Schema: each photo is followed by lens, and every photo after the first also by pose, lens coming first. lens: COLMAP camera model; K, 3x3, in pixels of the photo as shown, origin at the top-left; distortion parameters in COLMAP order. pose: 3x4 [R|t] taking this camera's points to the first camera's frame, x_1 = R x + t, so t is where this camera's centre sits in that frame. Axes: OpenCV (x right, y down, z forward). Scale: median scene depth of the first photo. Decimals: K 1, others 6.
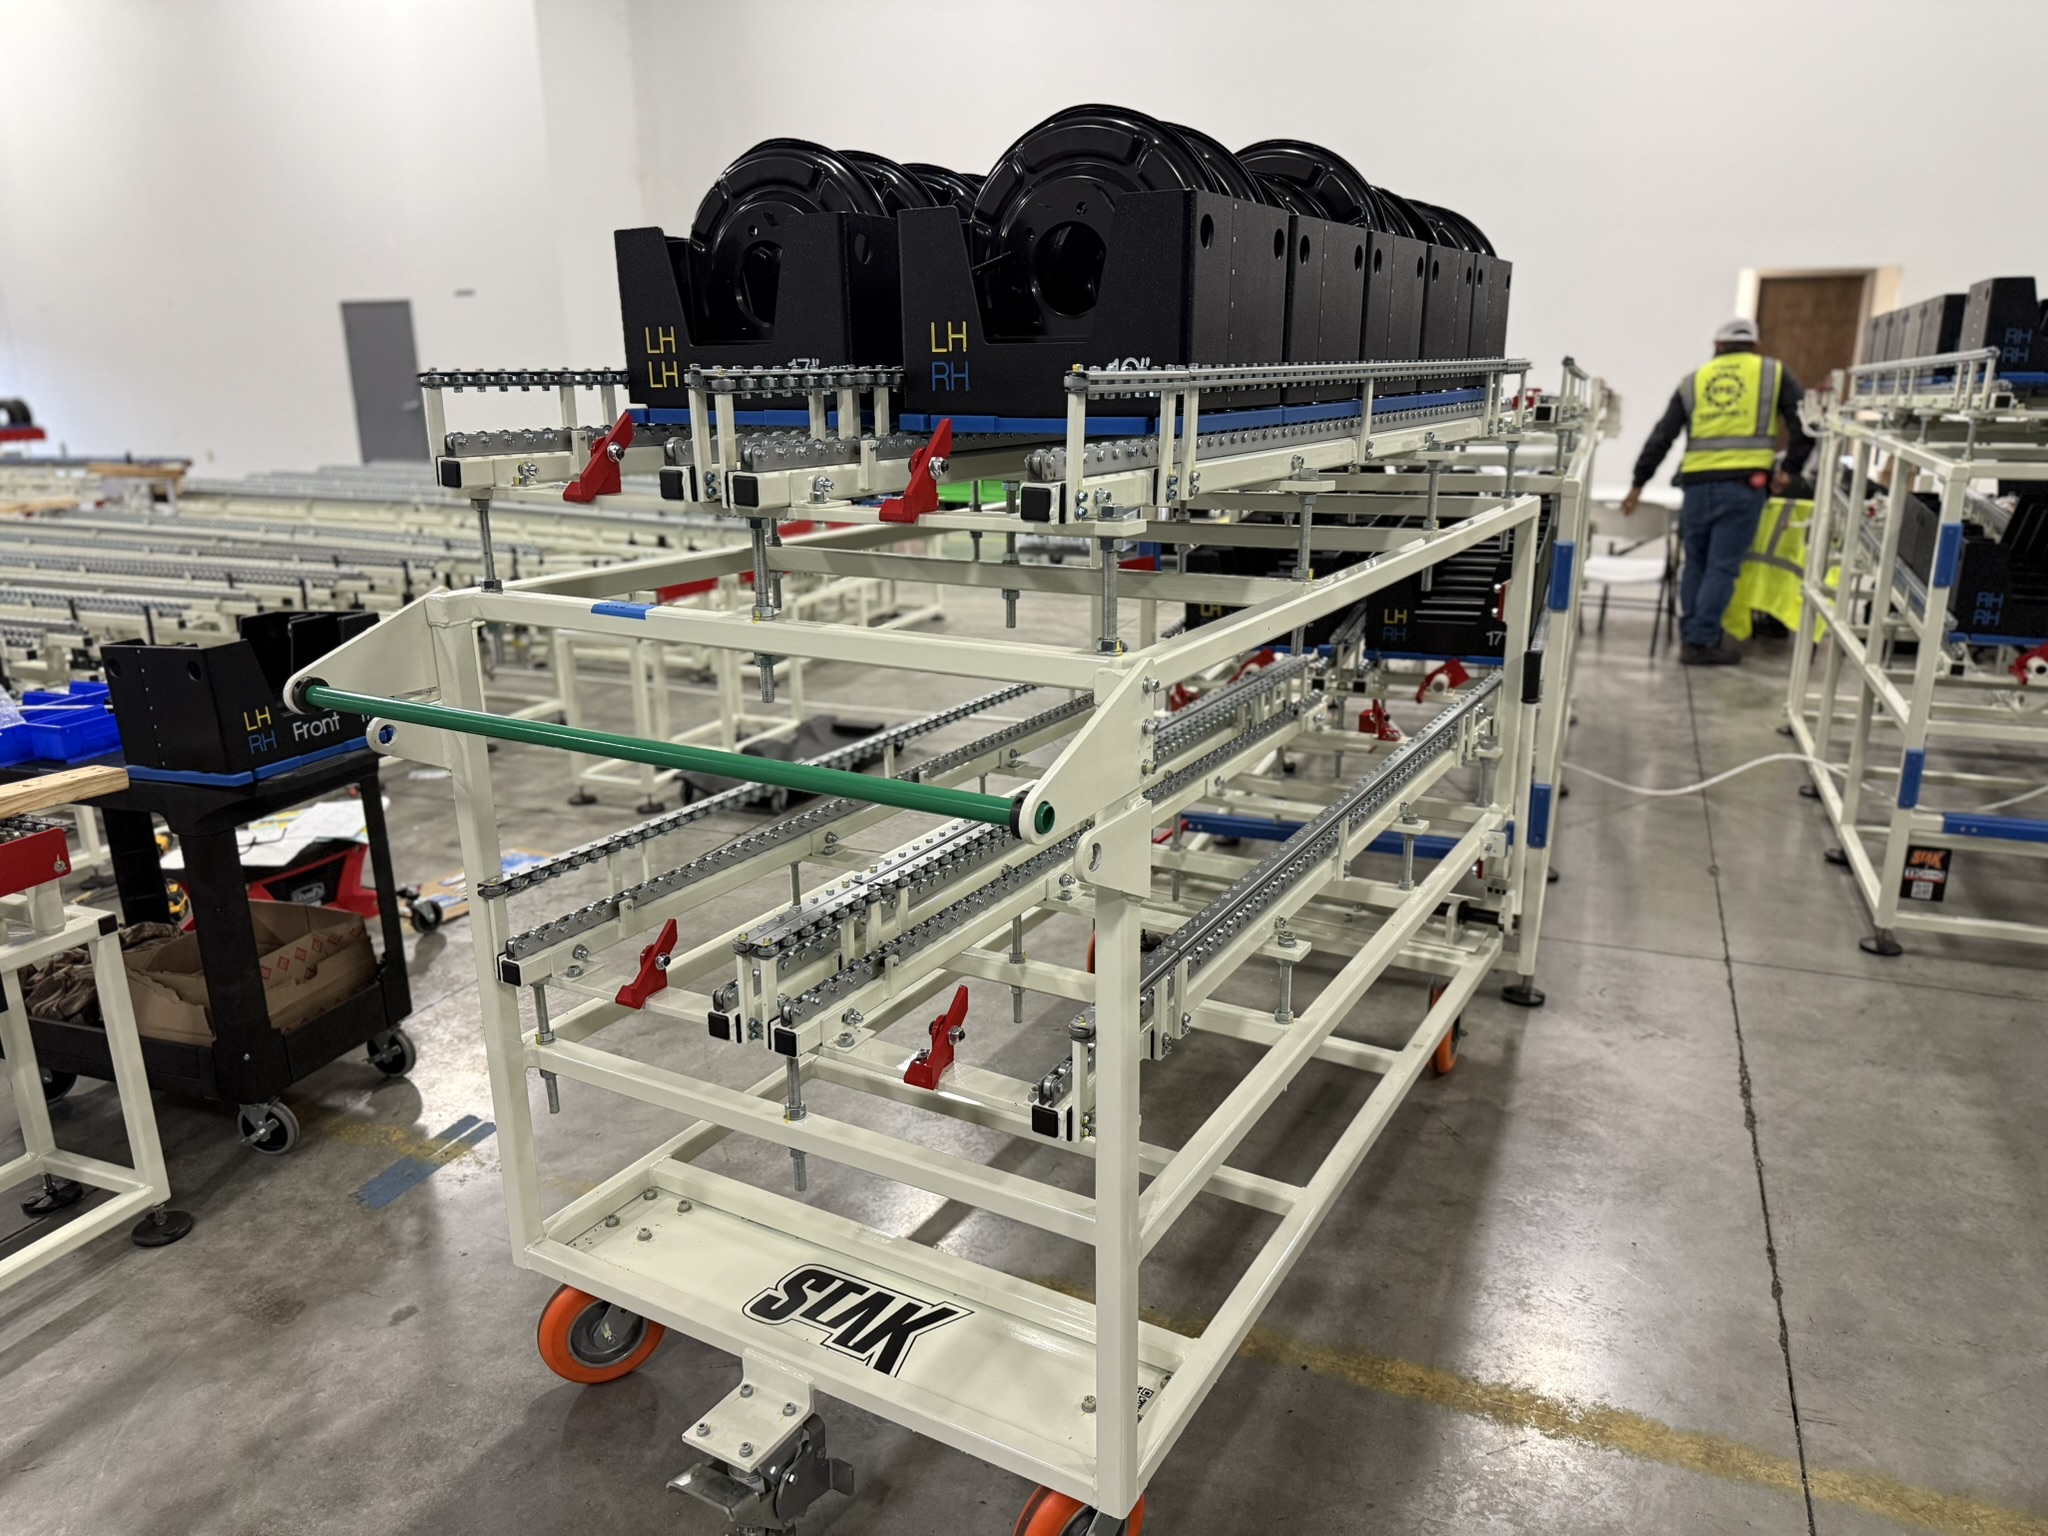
lens RADIAL K [[1437.8, 0, 1024.0], [0, 1437.8, 768.0], [0, 0, 1]] dist [0.106797, -0.099895]
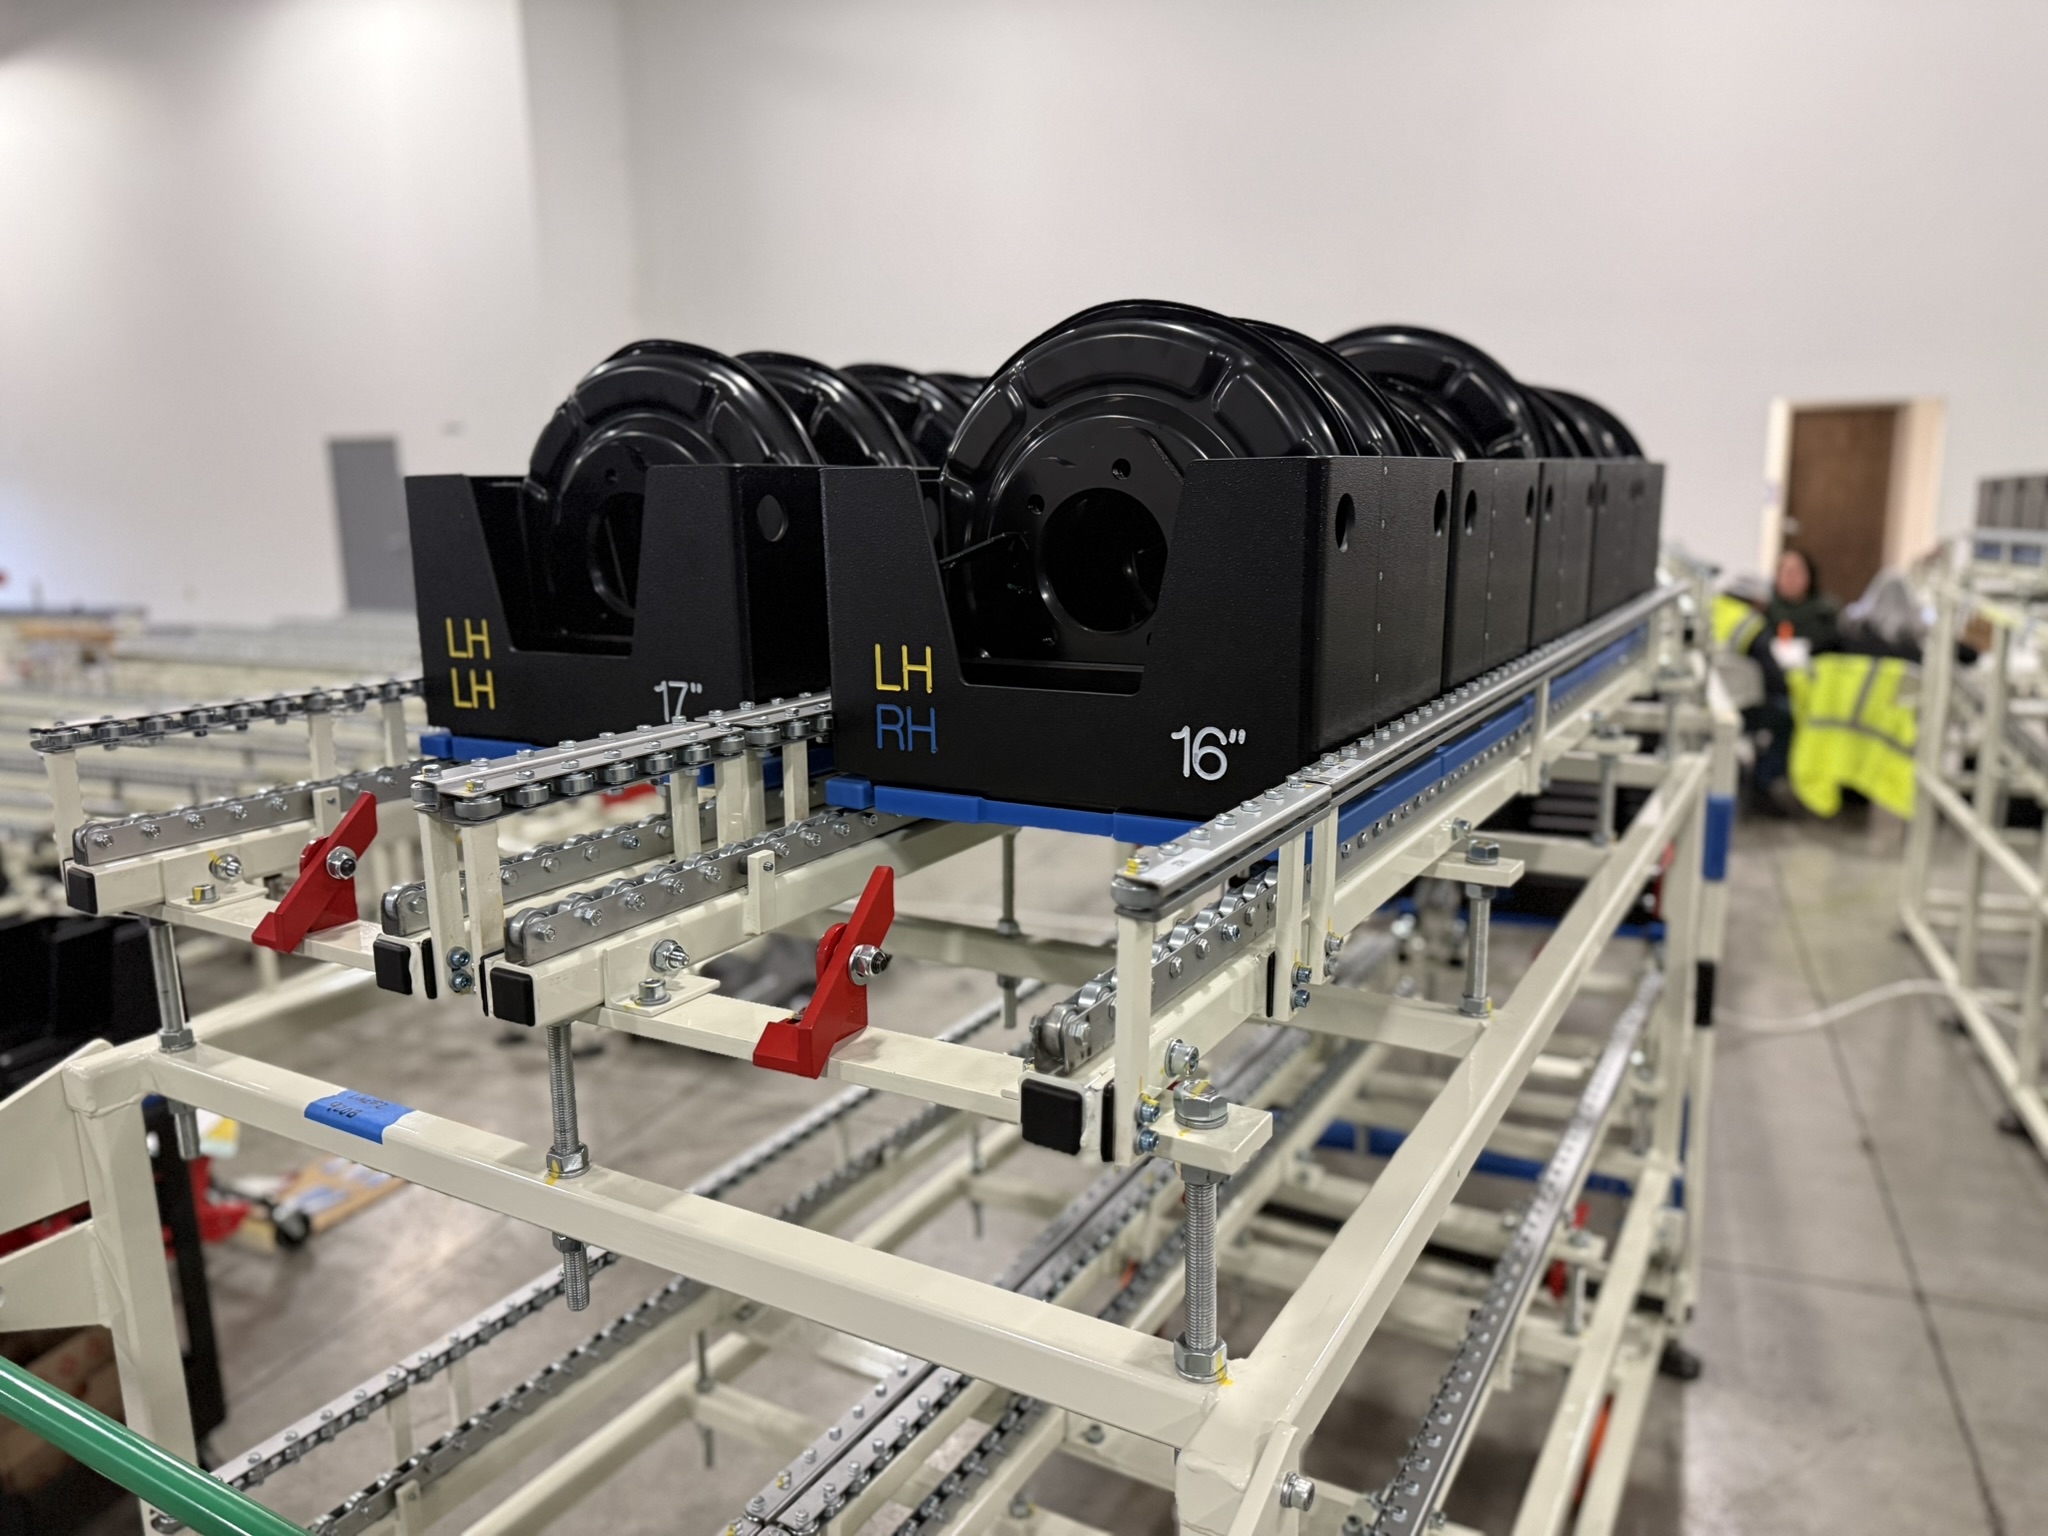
lens RADIAL K [[1445.4, 0, 1033.5], [0, 1445.4, 757.2], [0, 0, 1]] dist [0.042233, -0.064170]
pose [[0.999997, -0.002376, -0.000498, 0.002345], [0.002331, 0.997082, -0.076304, -0.205097], [0.000678, 0.076303, 0.997084, 0.386514]]
